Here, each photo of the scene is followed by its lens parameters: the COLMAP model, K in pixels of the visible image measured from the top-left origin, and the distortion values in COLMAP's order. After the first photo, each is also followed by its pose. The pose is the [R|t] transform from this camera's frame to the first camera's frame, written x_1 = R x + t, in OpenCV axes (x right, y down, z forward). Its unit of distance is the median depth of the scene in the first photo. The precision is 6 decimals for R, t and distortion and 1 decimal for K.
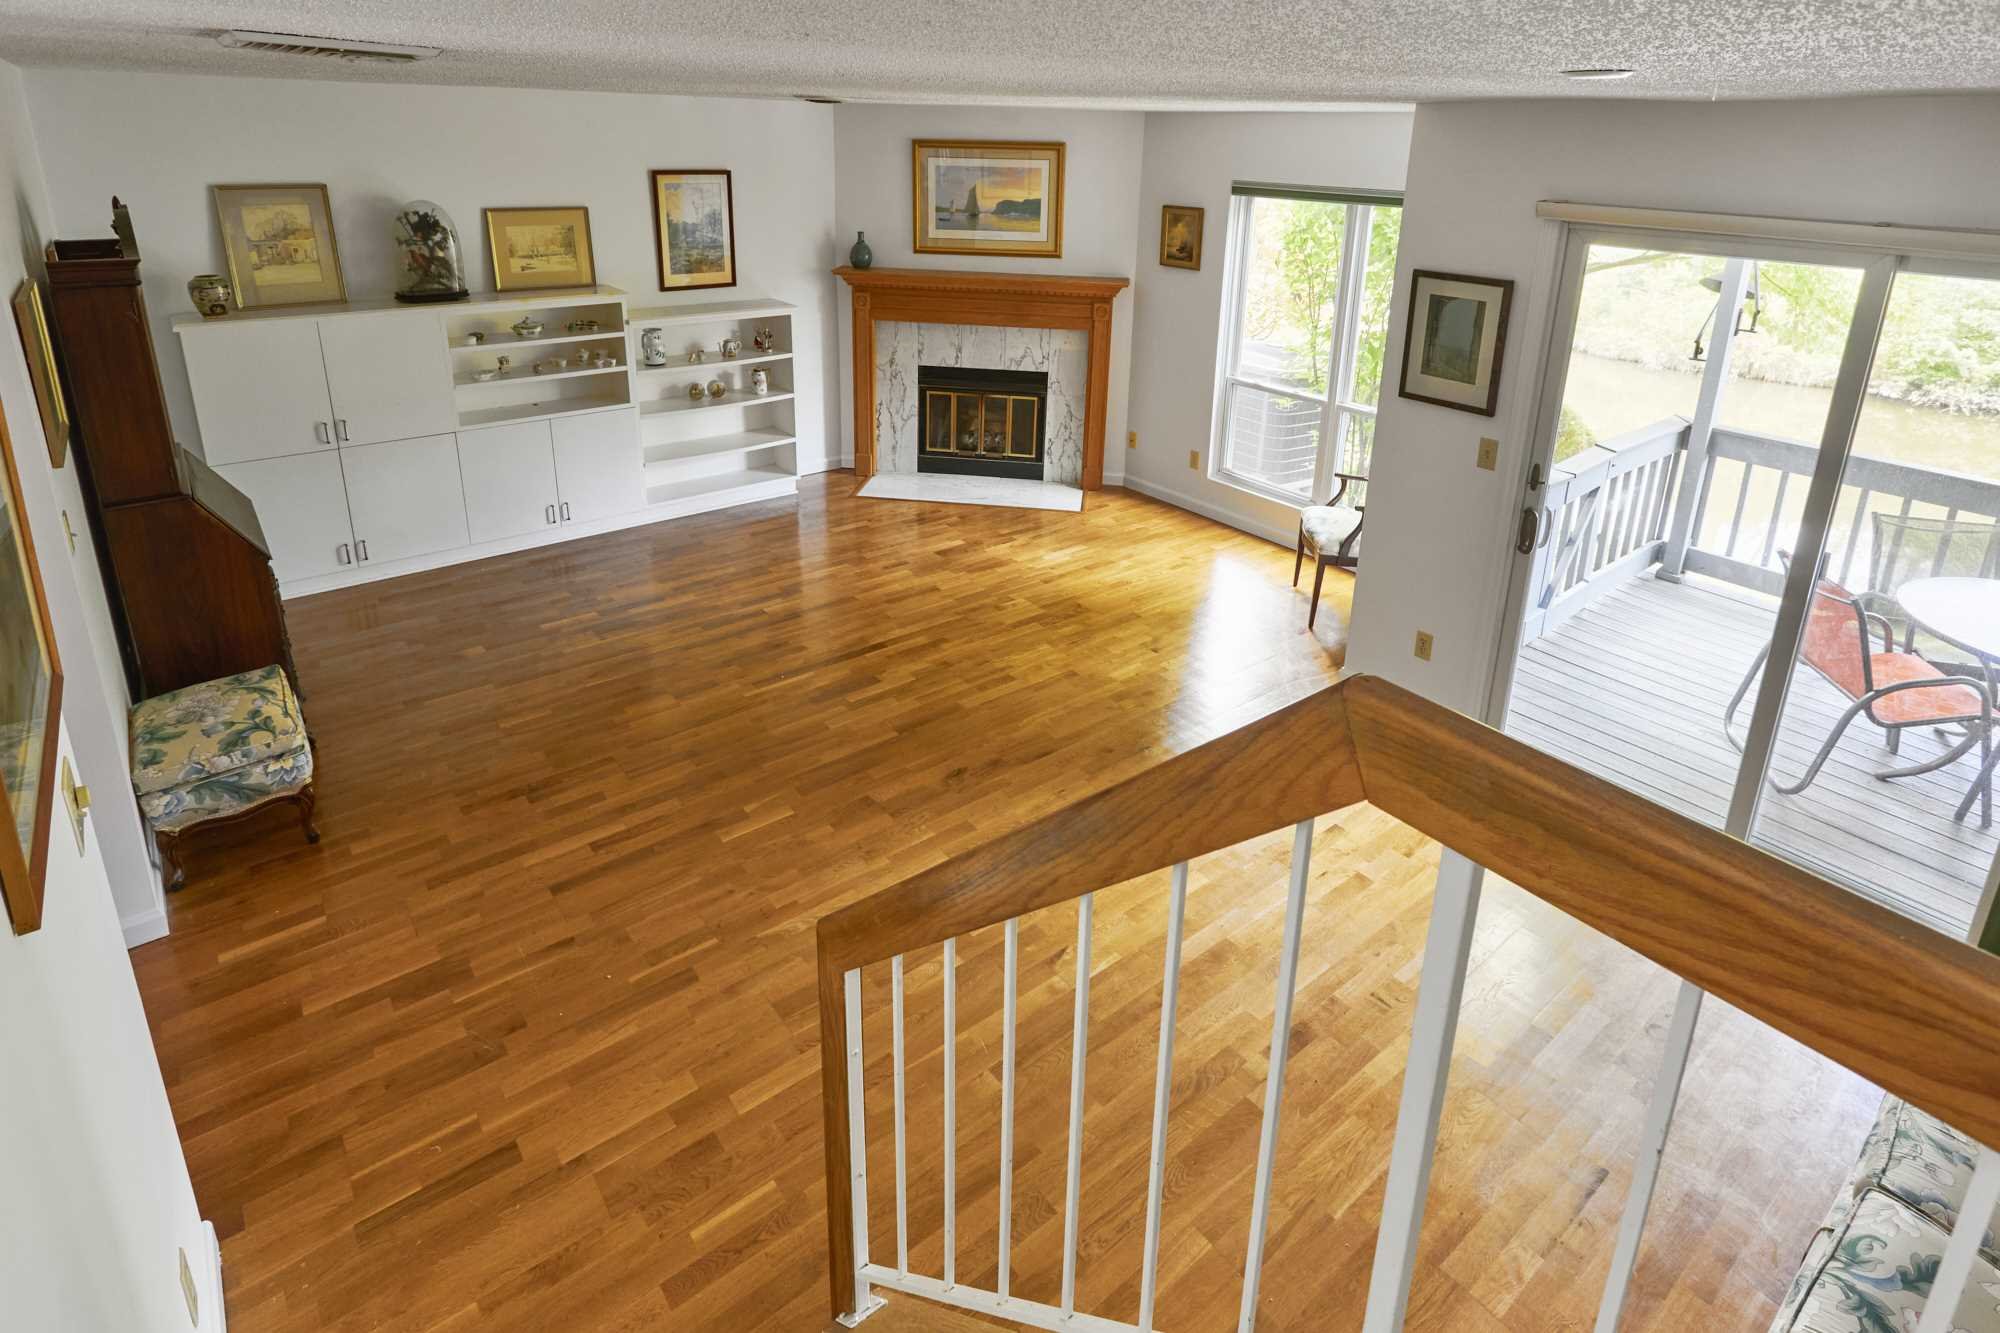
lens RADIAL K [[1330.8, 0, 1000.0], [0, 1330.8, 666.5], [0, 0, 1]] dist [0.005856, 0.001073]
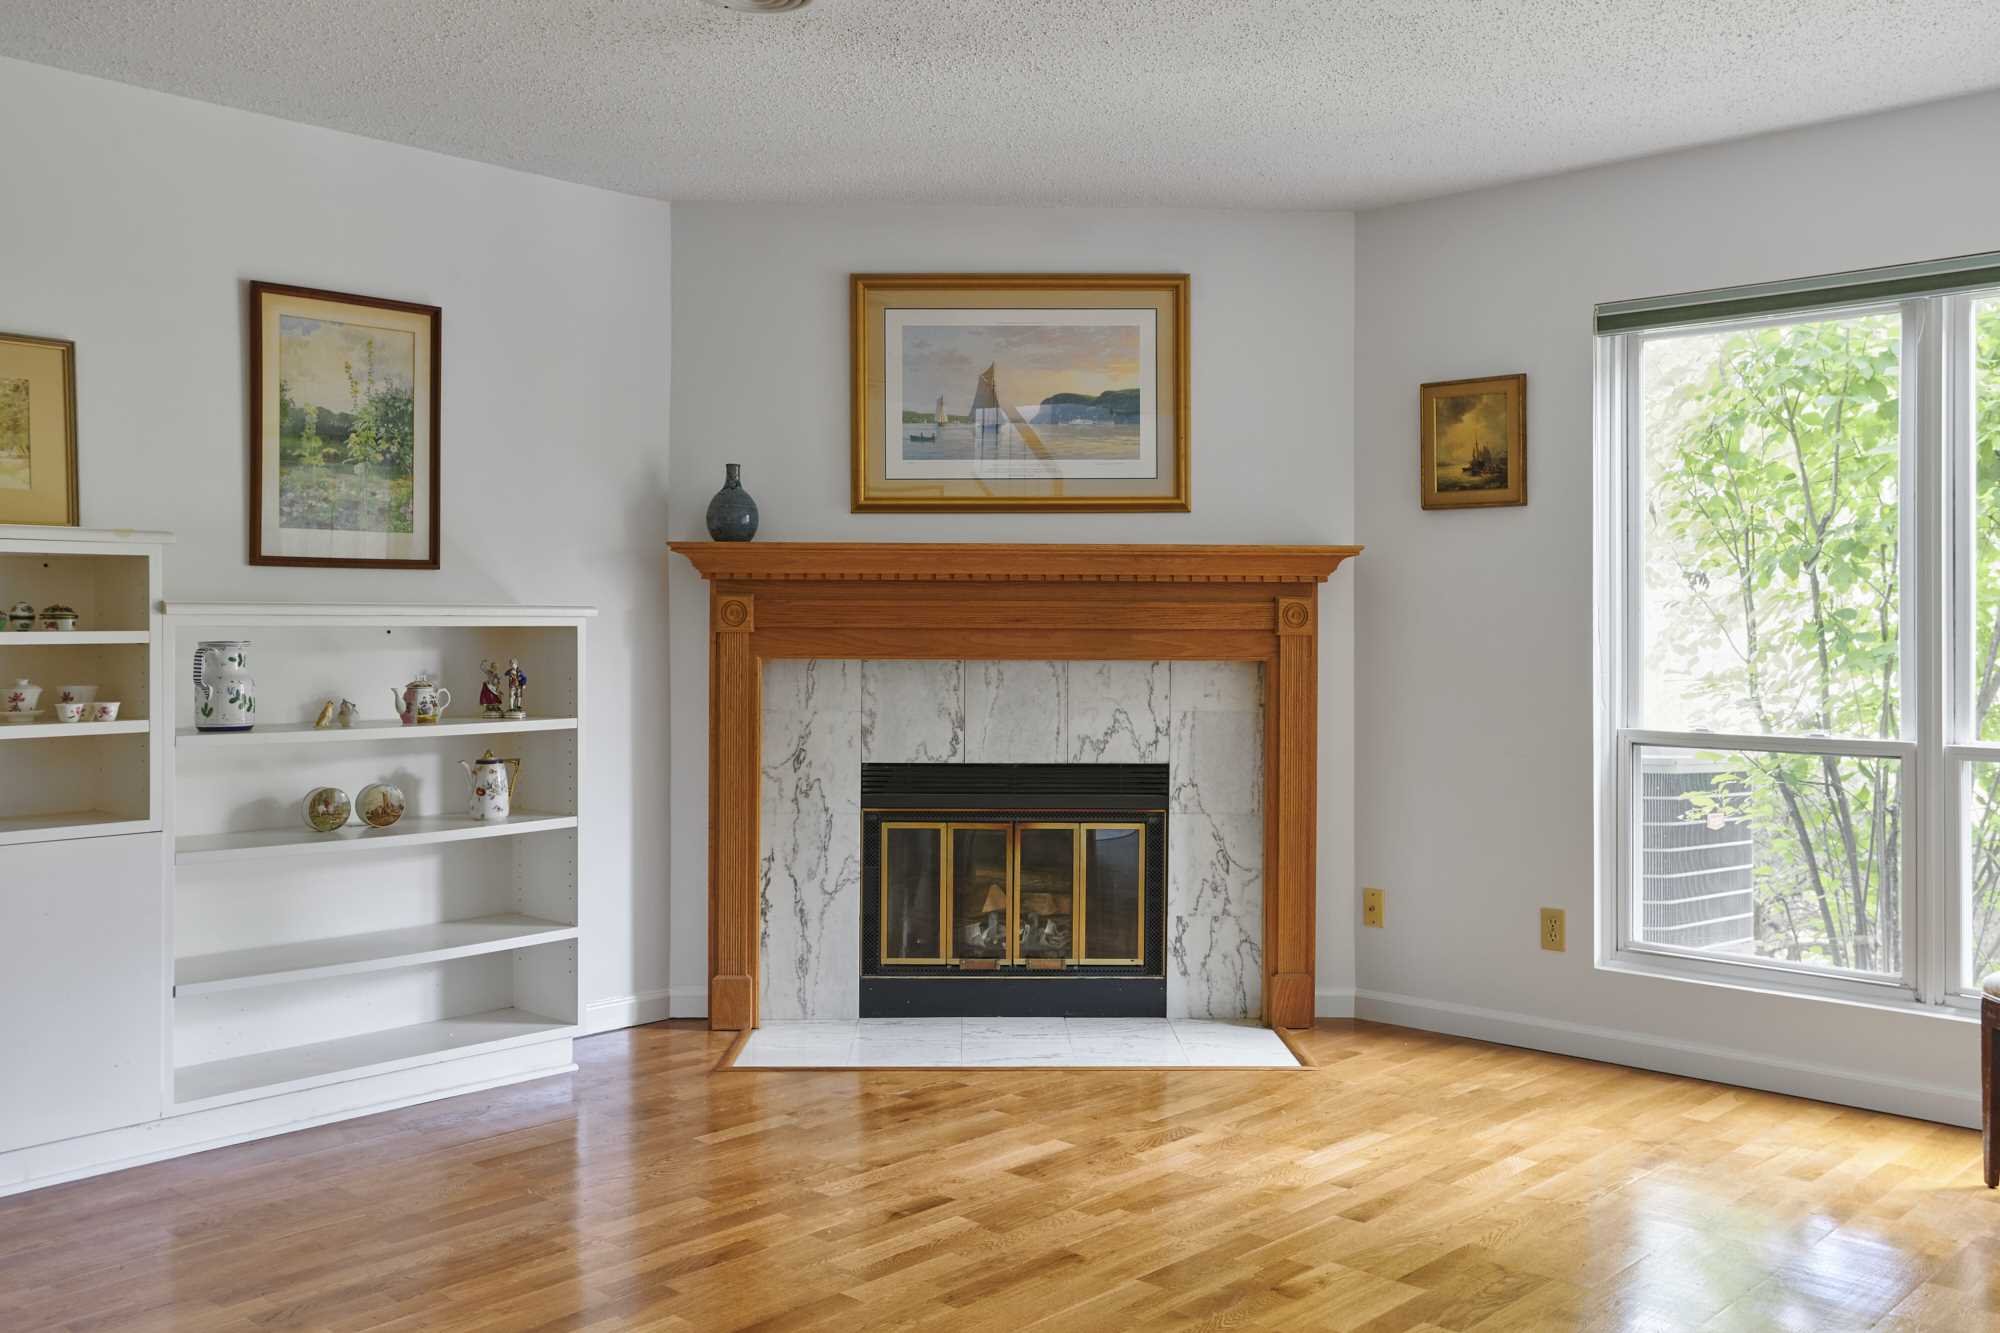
lens RADIAL K [[1905.6, 0, 998.5], [0, 1905.6, 755.0], [0, 0, 1]] dist [-0.017214, 0.079024]
pose [[0.980731, -0.018153, 0.194520, -0.142733], [0.090762, 0.924038, -0.371369, 0.002662], [-0.173003, 0.381868, 0.907880, 0.452941]]
